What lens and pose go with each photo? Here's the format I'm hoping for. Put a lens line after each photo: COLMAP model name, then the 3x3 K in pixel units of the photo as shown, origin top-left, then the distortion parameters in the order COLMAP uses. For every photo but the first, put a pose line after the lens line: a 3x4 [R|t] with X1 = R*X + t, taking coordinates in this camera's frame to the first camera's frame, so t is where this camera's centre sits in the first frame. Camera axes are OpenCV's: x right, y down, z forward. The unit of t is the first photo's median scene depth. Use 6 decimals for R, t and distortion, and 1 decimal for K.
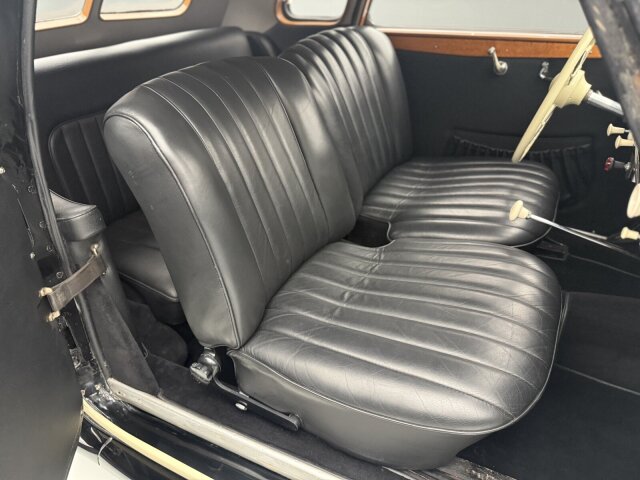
lens RADIAL K [[458.3, 0, 320.0], [0, 458.3, 240.0], [0, 0, 1]] dist [0.077067, -0.086594]
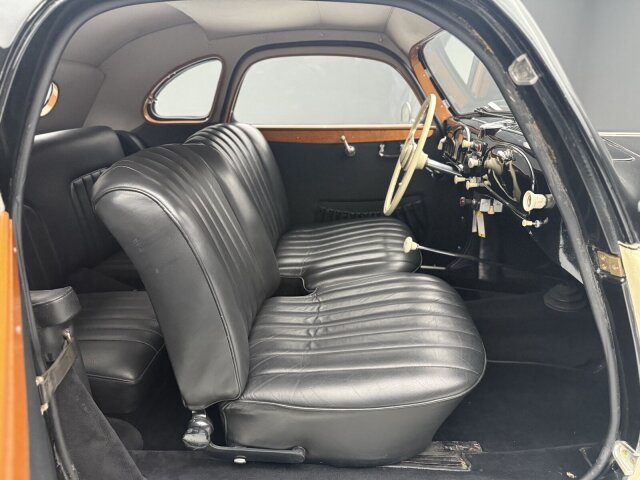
lens RADIAL K [[458.3, 0, 320.0], [0, 458.3, 240.0], [0, 0, 1]] dist [0.077067, -0.086594]
pose [[0.904645, -0.122050, 0.408316, -0.318394], [0.202052, 0.966418, -0.158783, 0.075133], [-0.375224, 0.226143, 0.898925, -0.083770]]
